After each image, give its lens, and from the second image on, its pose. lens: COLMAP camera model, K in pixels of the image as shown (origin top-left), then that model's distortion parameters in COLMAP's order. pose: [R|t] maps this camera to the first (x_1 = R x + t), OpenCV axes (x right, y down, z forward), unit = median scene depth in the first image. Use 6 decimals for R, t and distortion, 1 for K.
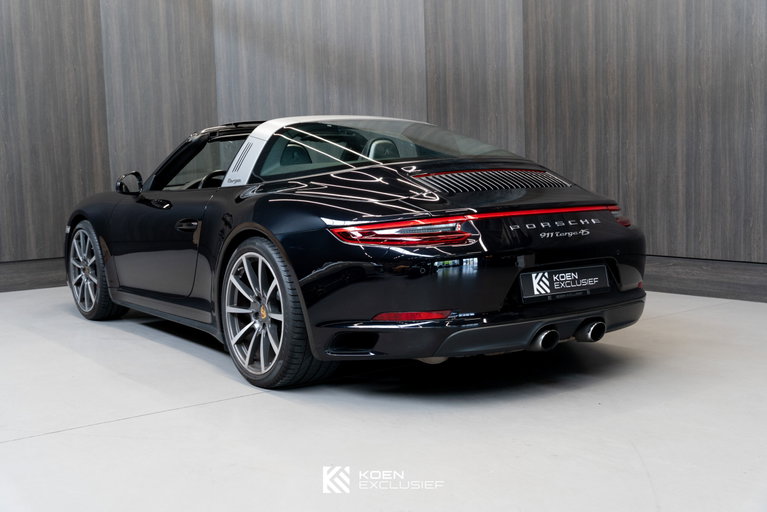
lens RADIAL K [[909.9, 0, 383.5], [0, 909.9, 256.0], [0, 0, 1]] dist [0.009995, -0.007992]
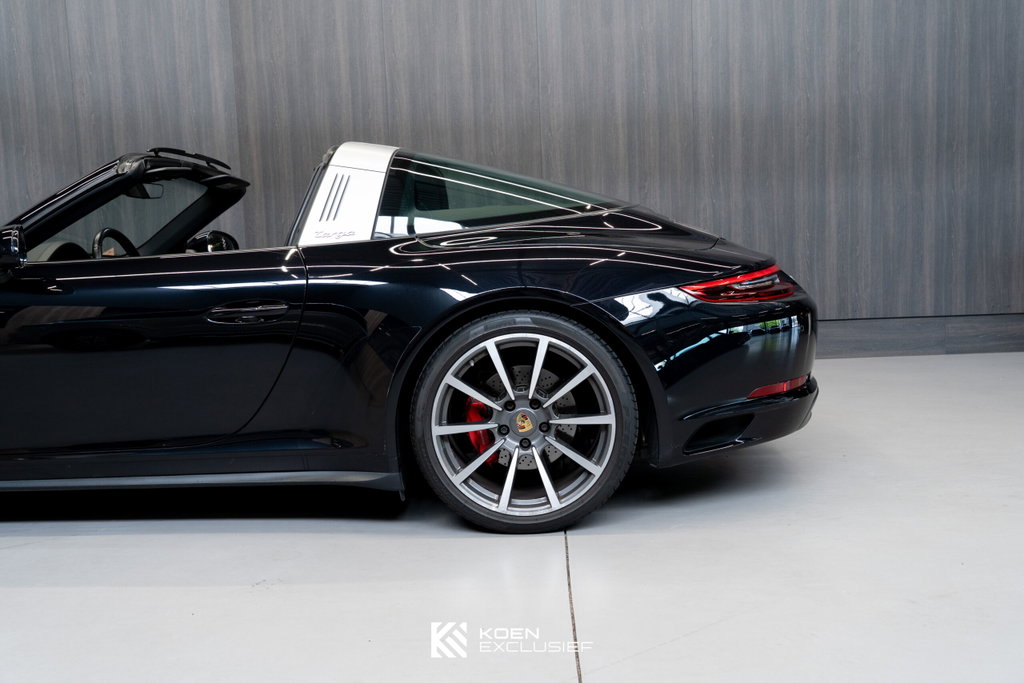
lens RADIAL K [[949.8, 0, 512.0], [0, 949.8, 341.5], [0, 0, 1]] dist [0.005742, 0.006265]
pose [[0.654462, -0.074408, 0.752425, -0.345383], [0.086129, 0.996005, 0.023581, -0.008185], [-0.751173, 0.049373, 0.658256, 0.283368]]
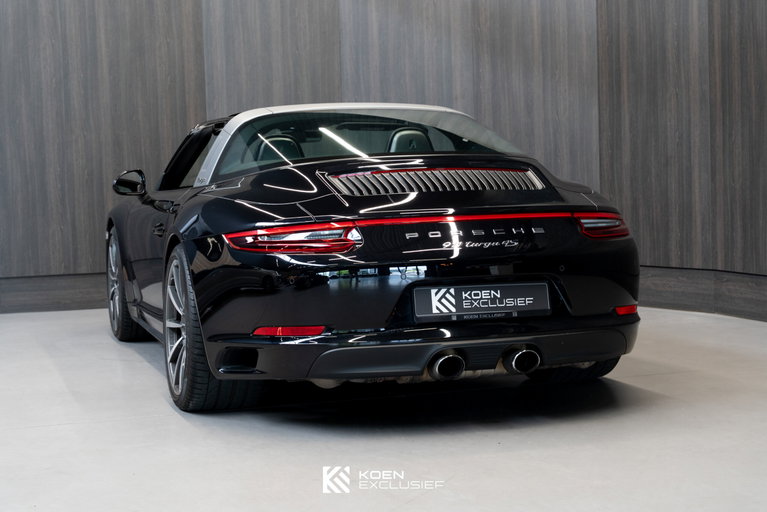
lens RADIAL K [[1372.1, 0, 383.5], [0, 1372.1, 256.0], [0, 0, 1]] dist [0.029803, -0.024272]
pose [[0.949350, 0.020858, -0.313528, 0.265129], [-0.028546, 0.999393, -0.019951, 0.007709], [0.312921, 0.027890, 0.949369, -0.128029]]
